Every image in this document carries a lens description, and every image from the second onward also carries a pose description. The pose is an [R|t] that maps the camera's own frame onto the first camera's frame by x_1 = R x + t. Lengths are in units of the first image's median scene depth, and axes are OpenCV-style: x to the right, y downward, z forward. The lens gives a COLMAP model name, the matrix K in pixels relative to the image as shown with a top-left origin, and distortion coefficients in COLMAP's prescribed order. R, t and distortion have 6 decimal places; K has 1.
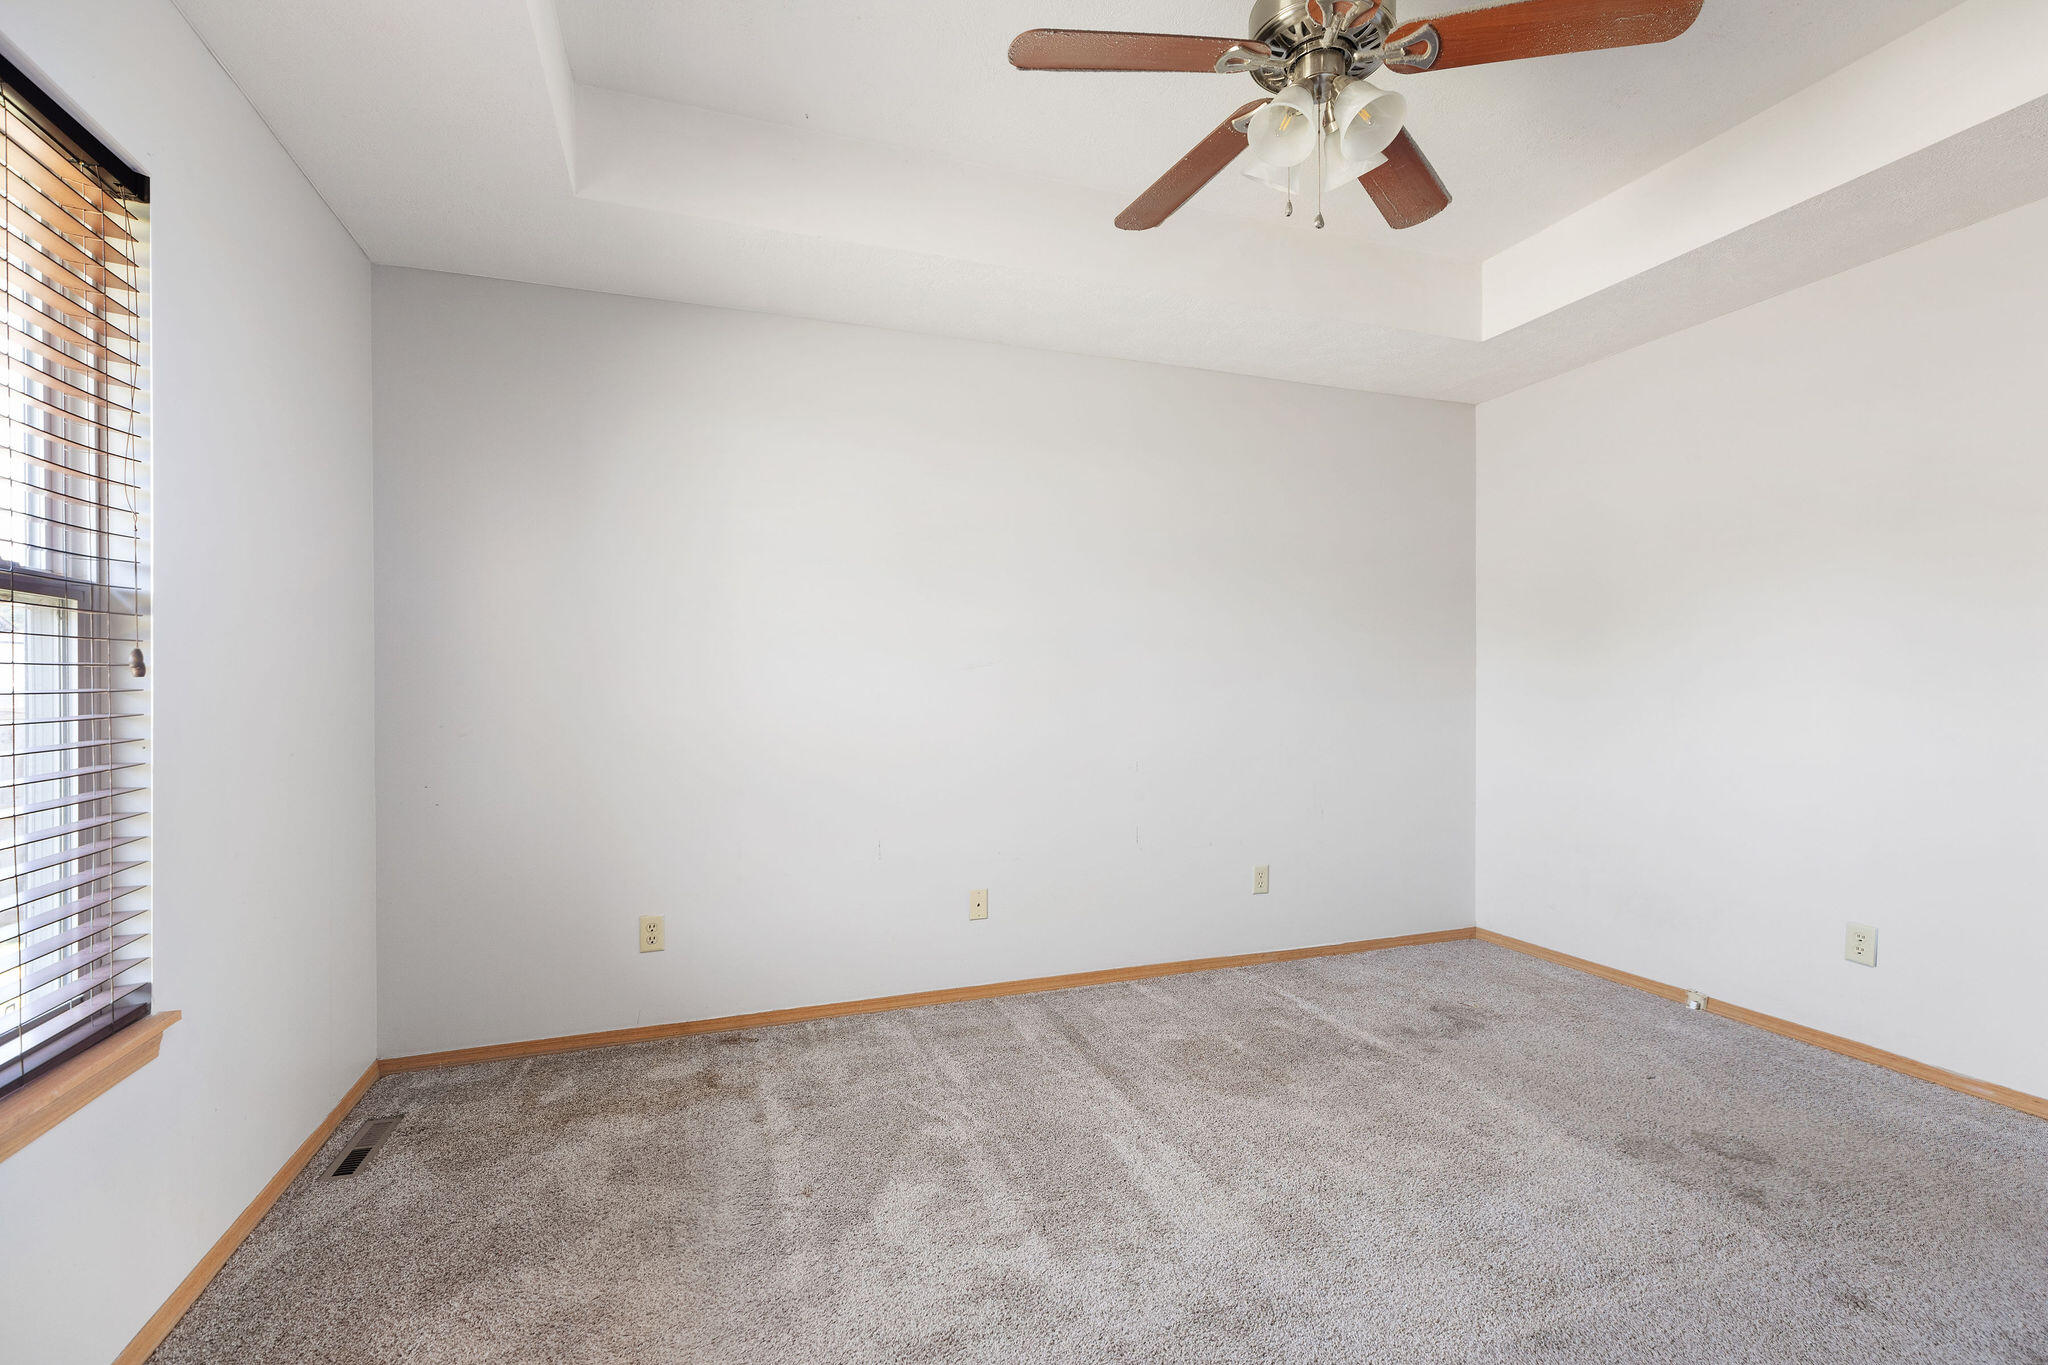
lens RADIAL K [[944.6, 0, 1023.3], [0, 944.6, 677.4], [0, 0, 1]] dist [0.003618, 0.000112]
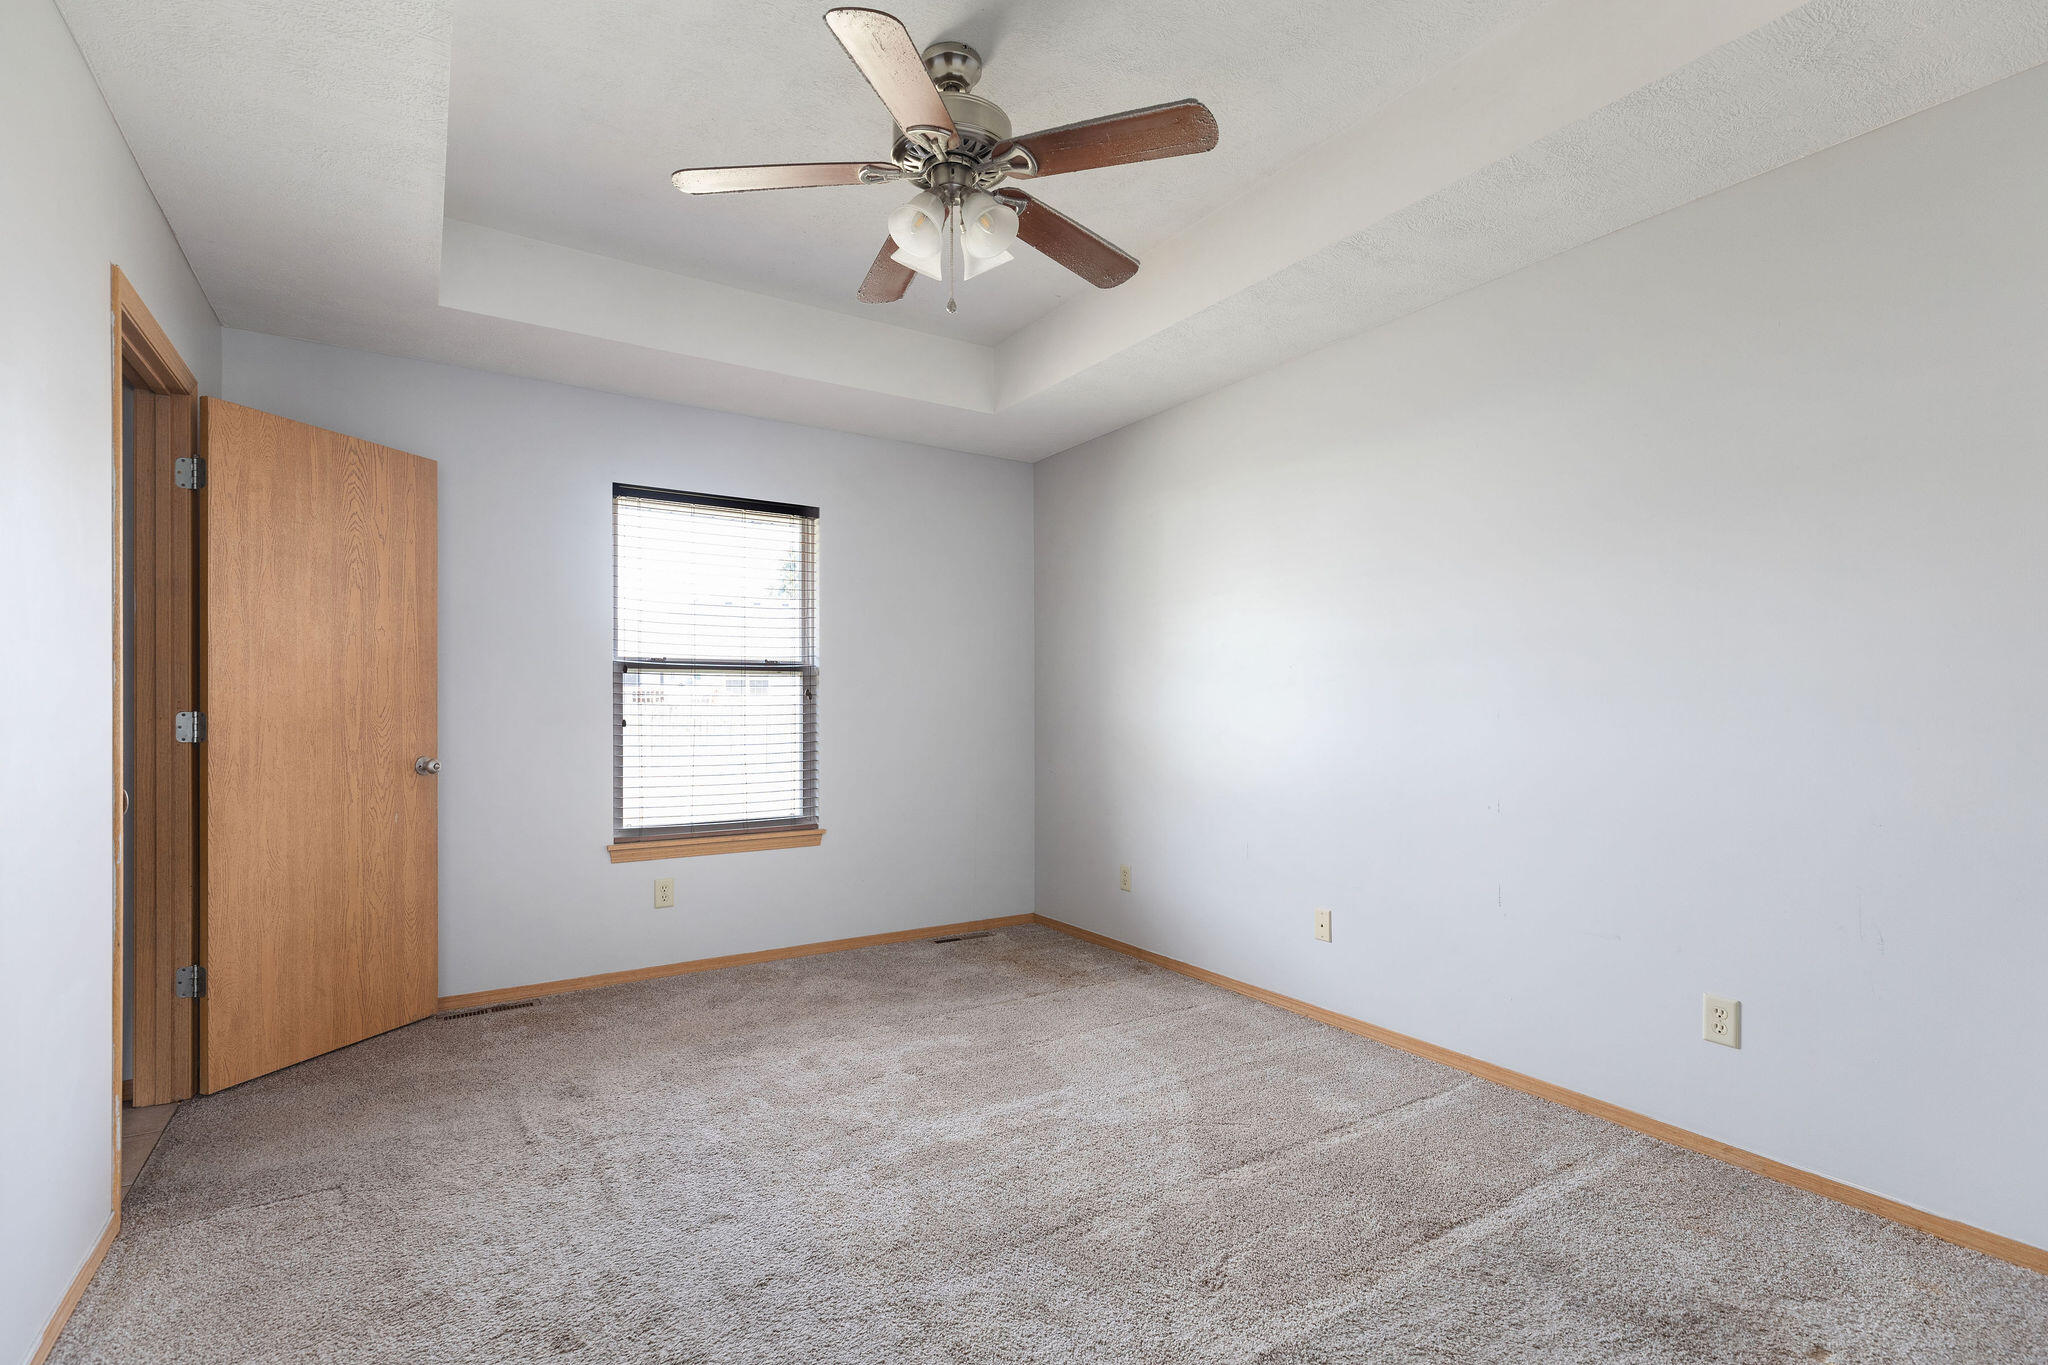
lens RADIAL K [[957.6, 0, 1032.0], [0, 957.6, 695.8], [0, 0, 1]] dist [0.002352, -0.000176]
pose [[0.214828, -0.007568, -0.976622, 1.364926], [0.003767, 0.999969, -0.006920, 0.010604], [0.976645, -0.002192, 0.214850, 0.773377]]
